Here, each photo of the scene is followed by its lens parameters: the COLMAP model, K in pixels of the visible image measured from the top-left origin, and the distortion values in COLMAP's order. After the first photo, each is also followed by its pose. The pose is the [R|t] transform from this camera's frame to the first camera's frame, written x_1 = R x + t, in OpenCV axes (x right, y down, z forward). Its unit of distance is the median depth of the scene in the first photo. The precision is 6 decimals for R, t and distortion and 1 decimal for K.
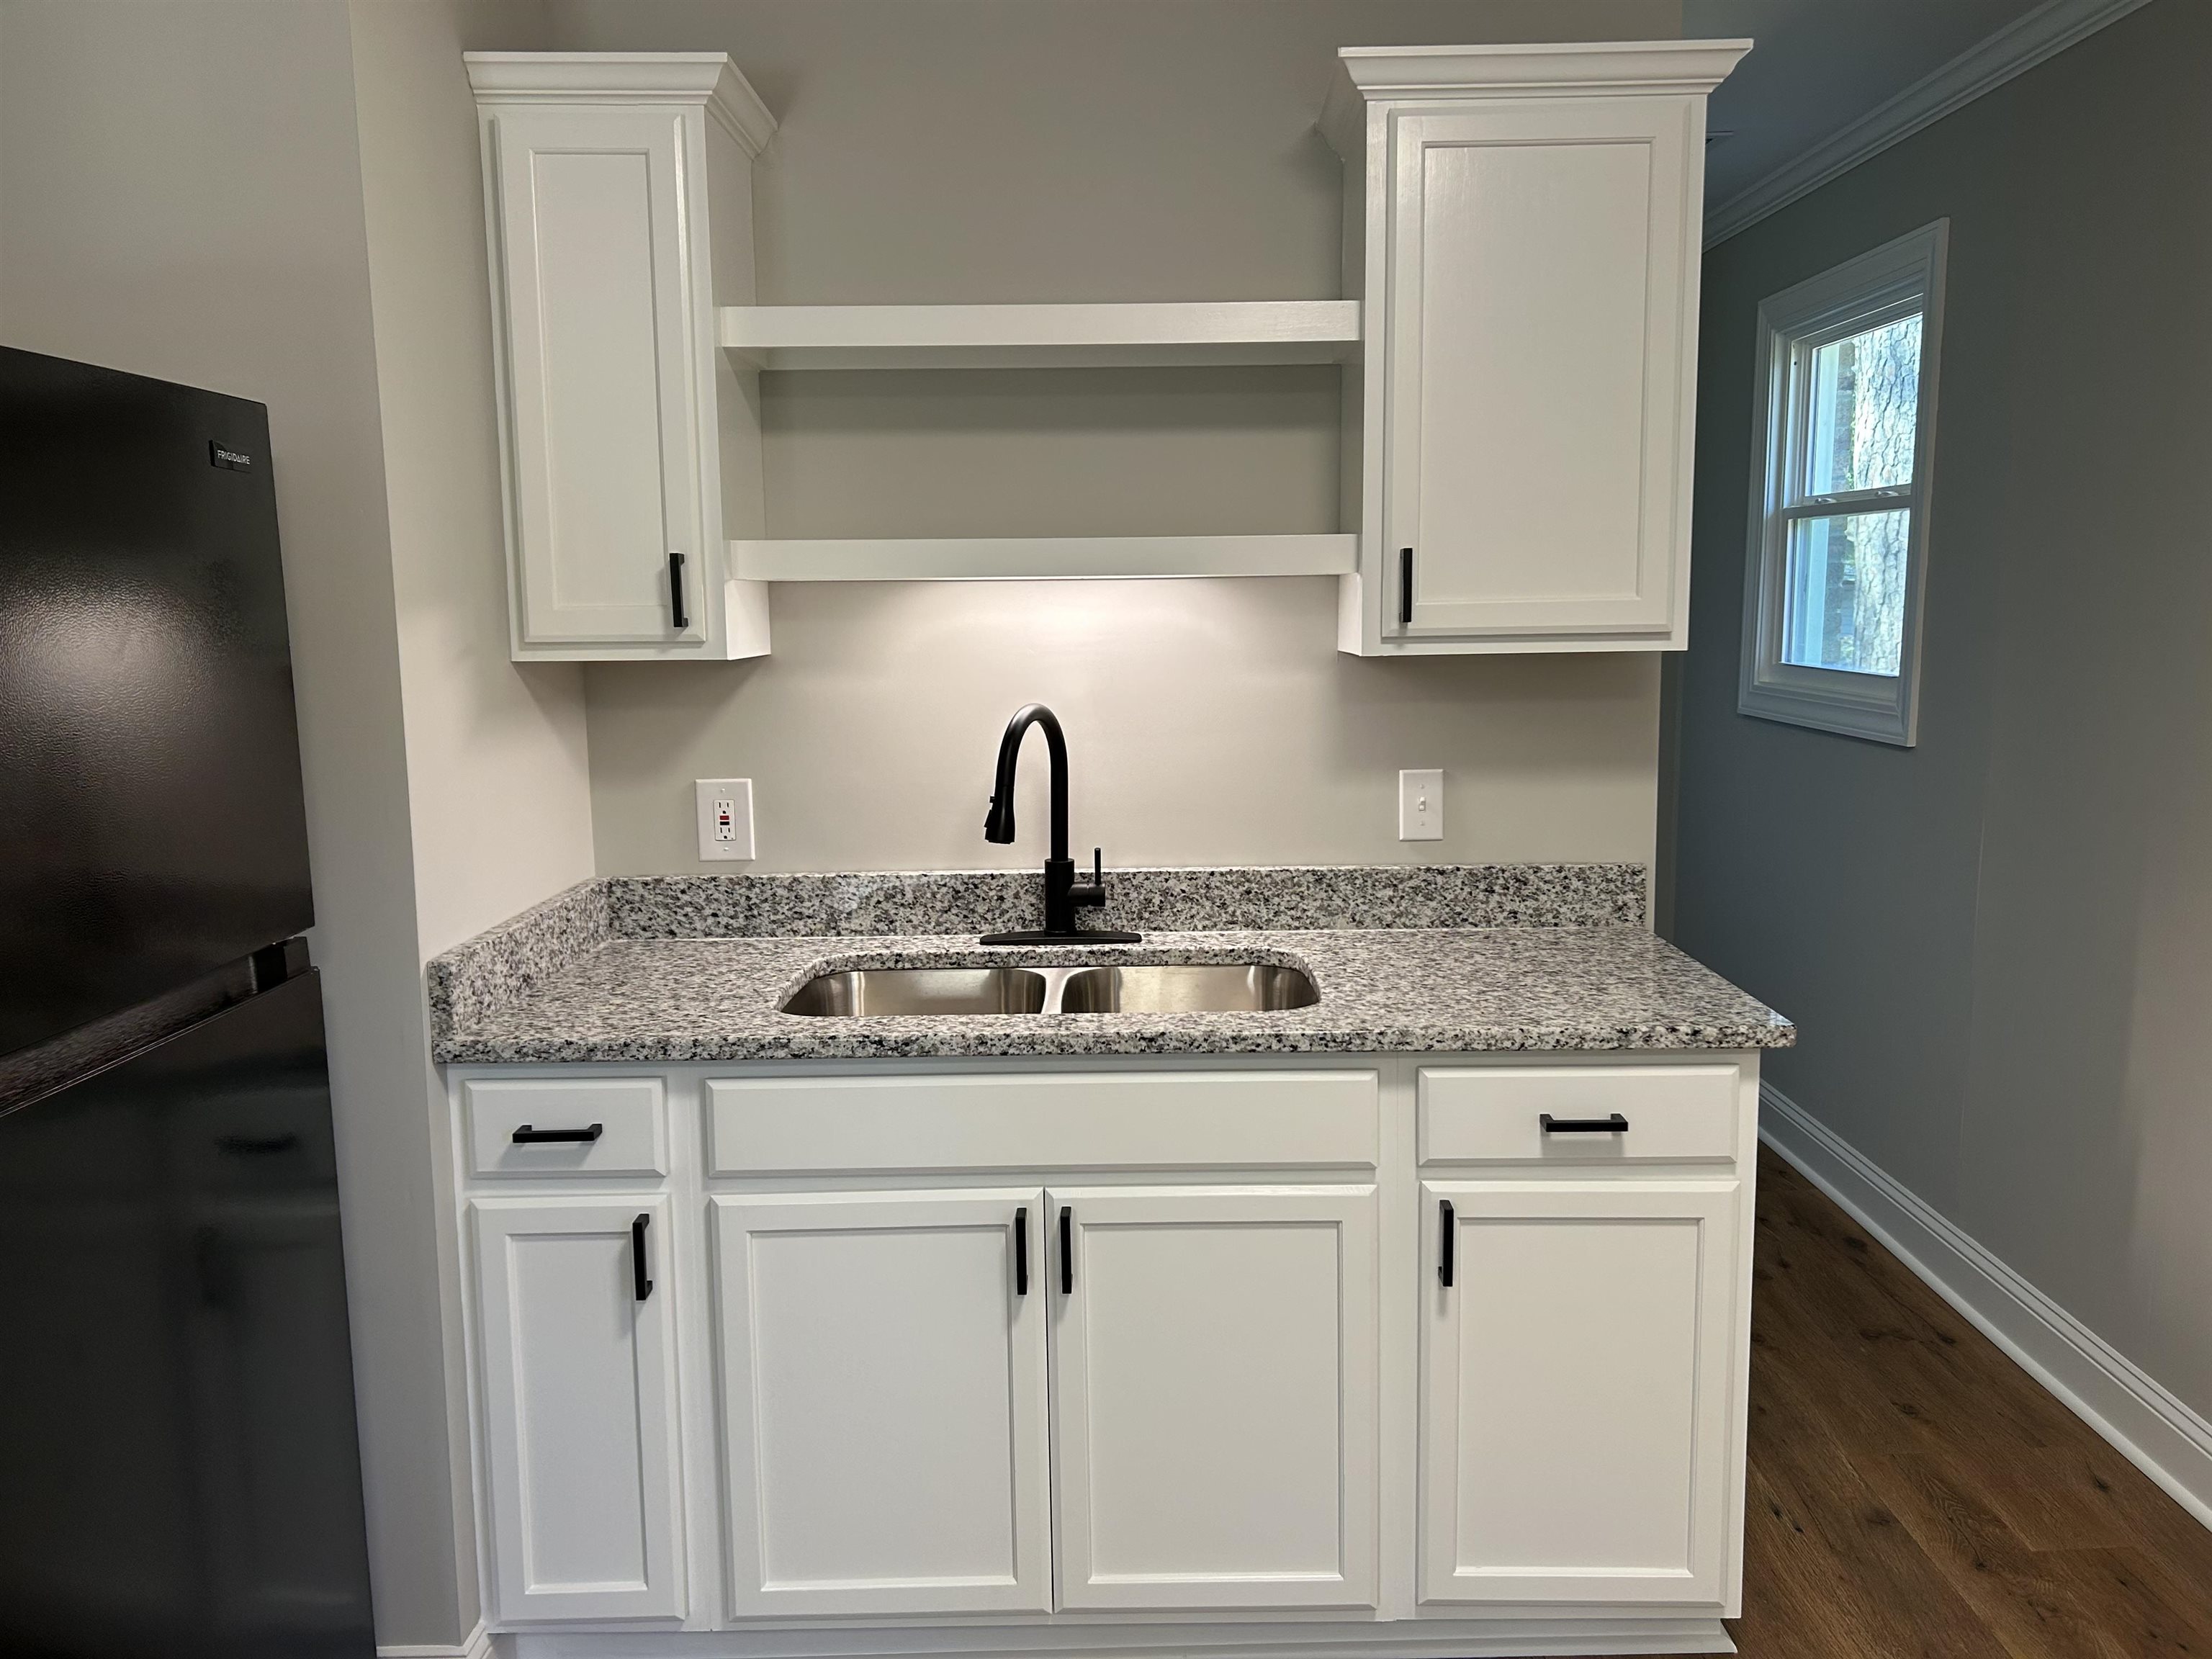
lens RADIAL K [[1670.8, 0, 1108.1], [0, 1670.8, 811.2], [0, 0, 1]] dist [0.014902, -0.009608]
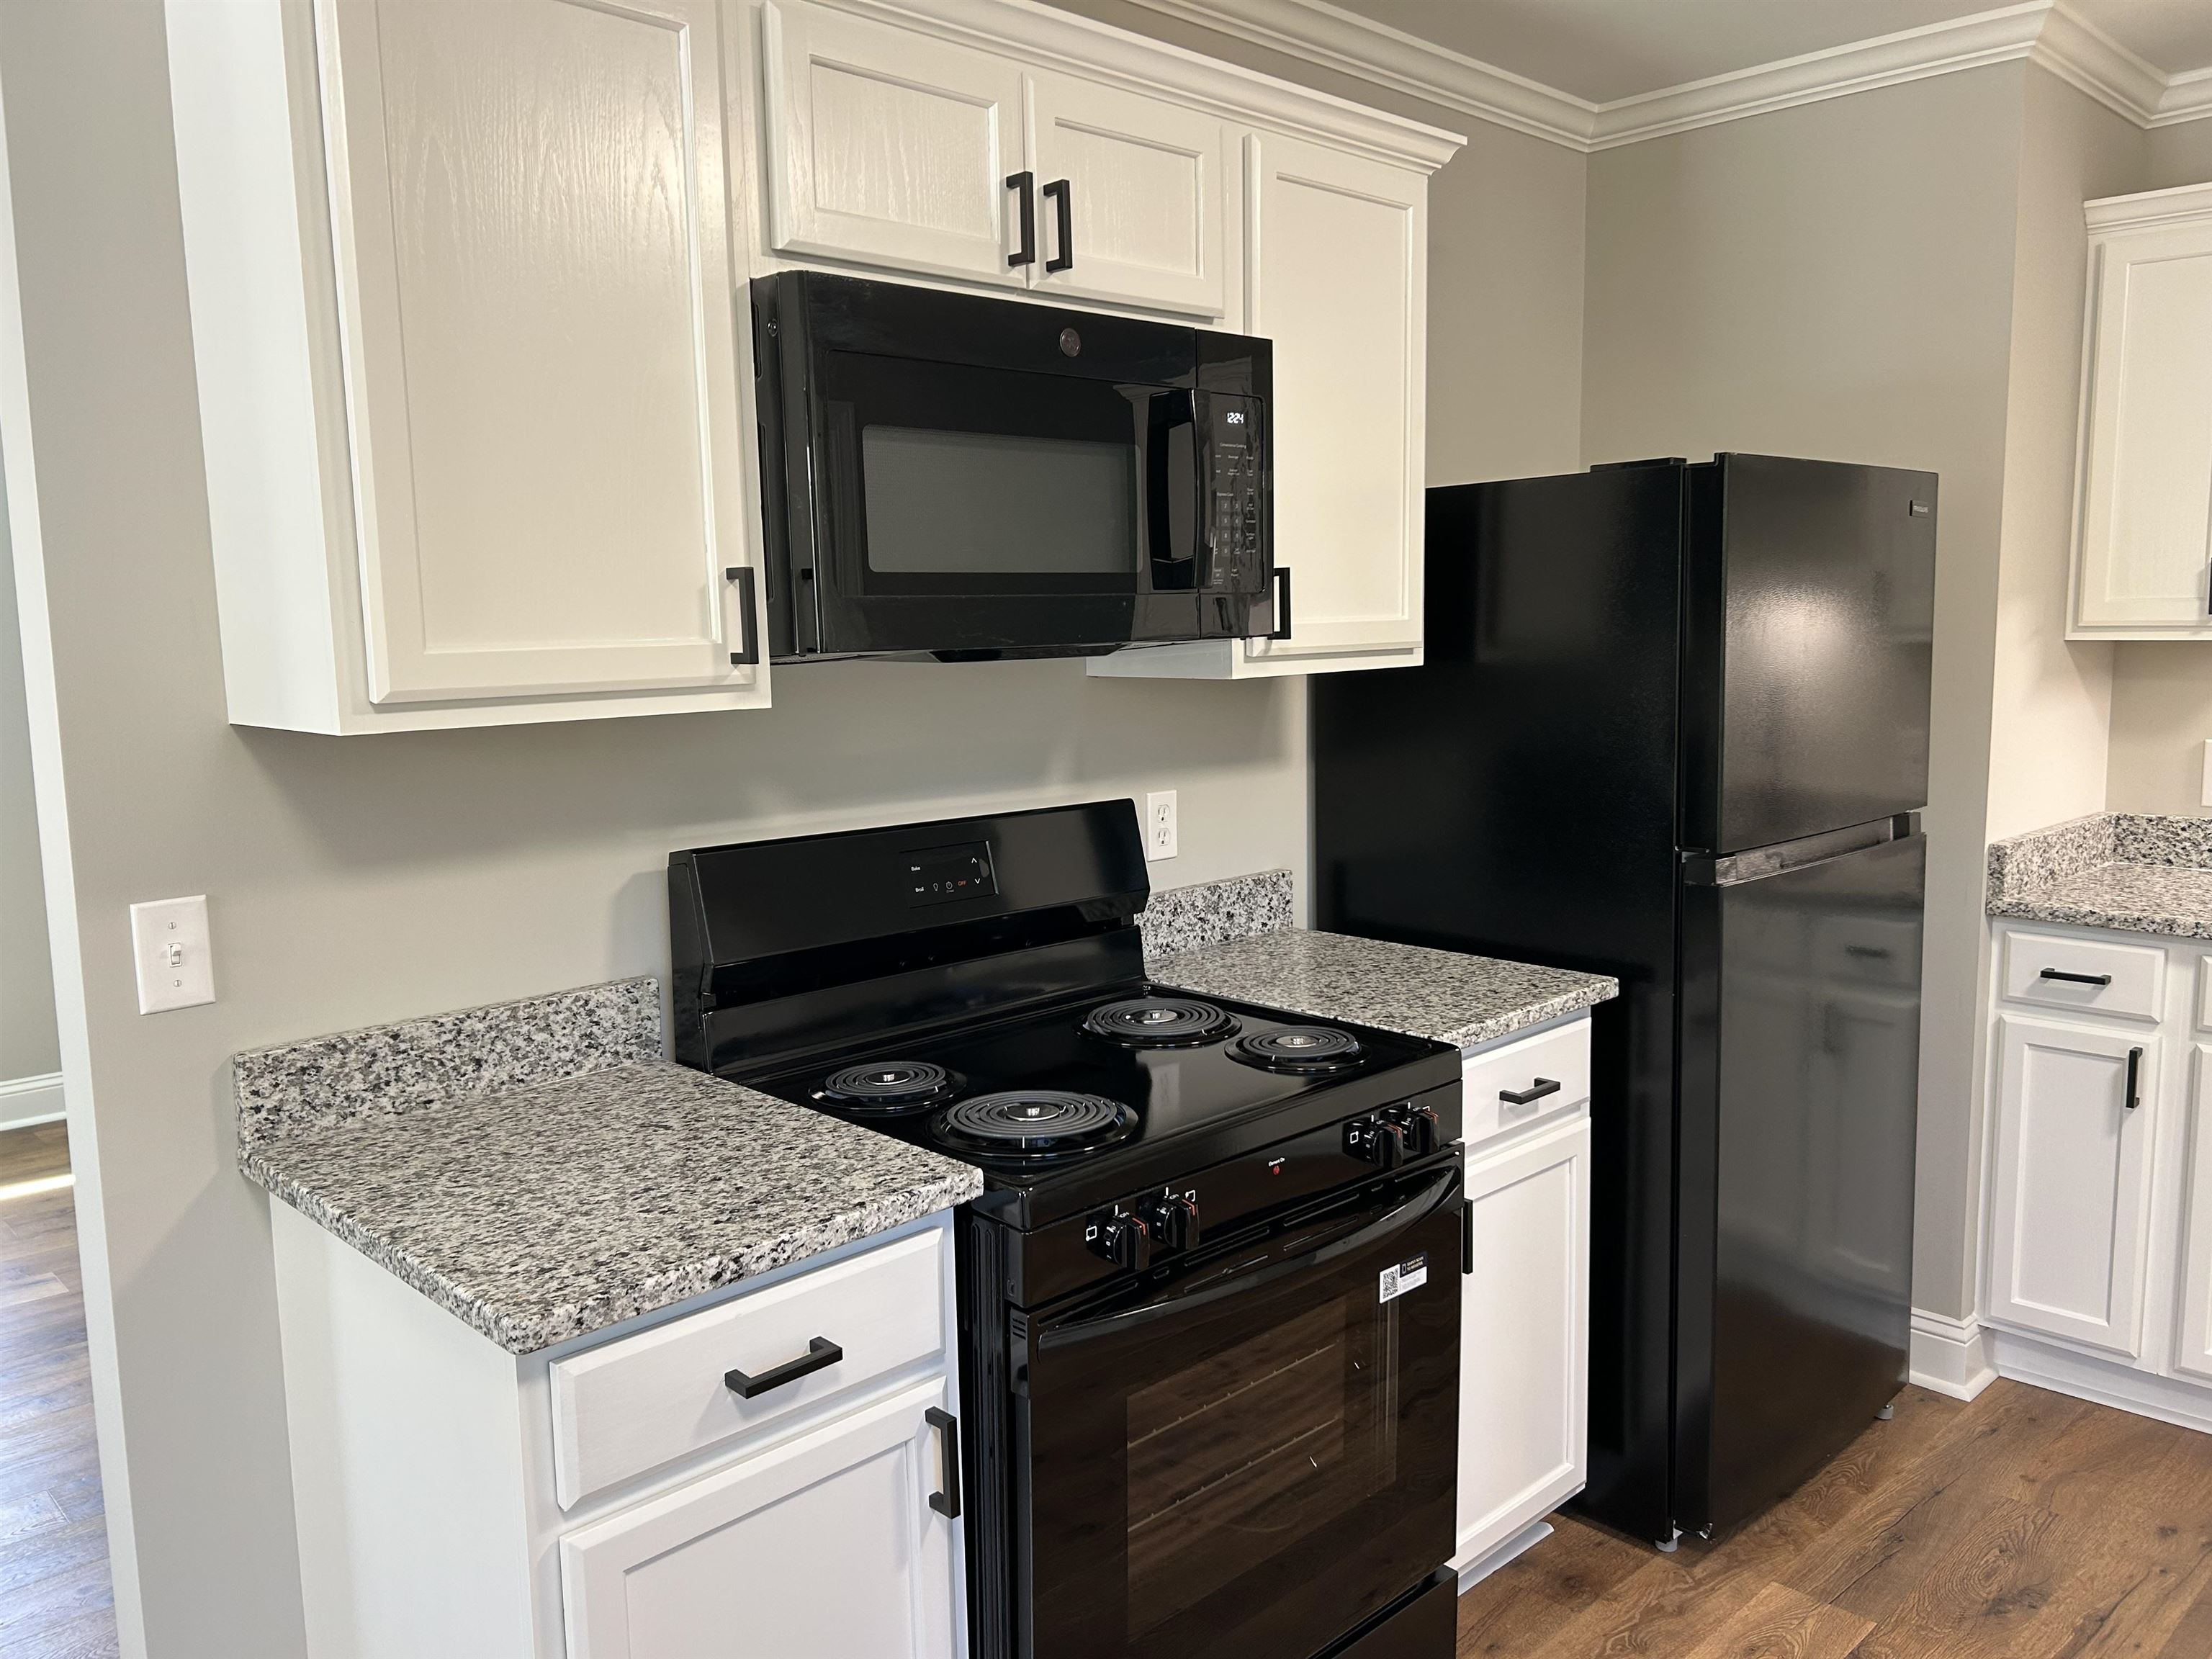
lens RADIAL K [[1670.8, 0, 1103.5], [0, 1670.8, 821.9], [0, 0, 1]] dist [0.014902, -0.009608]
pose [[0.700952, 0.090945, -0.707387, 0.079886], [-0.083164, 0.995493, 0.045577, 0.065914], [0.708343, 0.026882, 0.705356, -0.555045]]
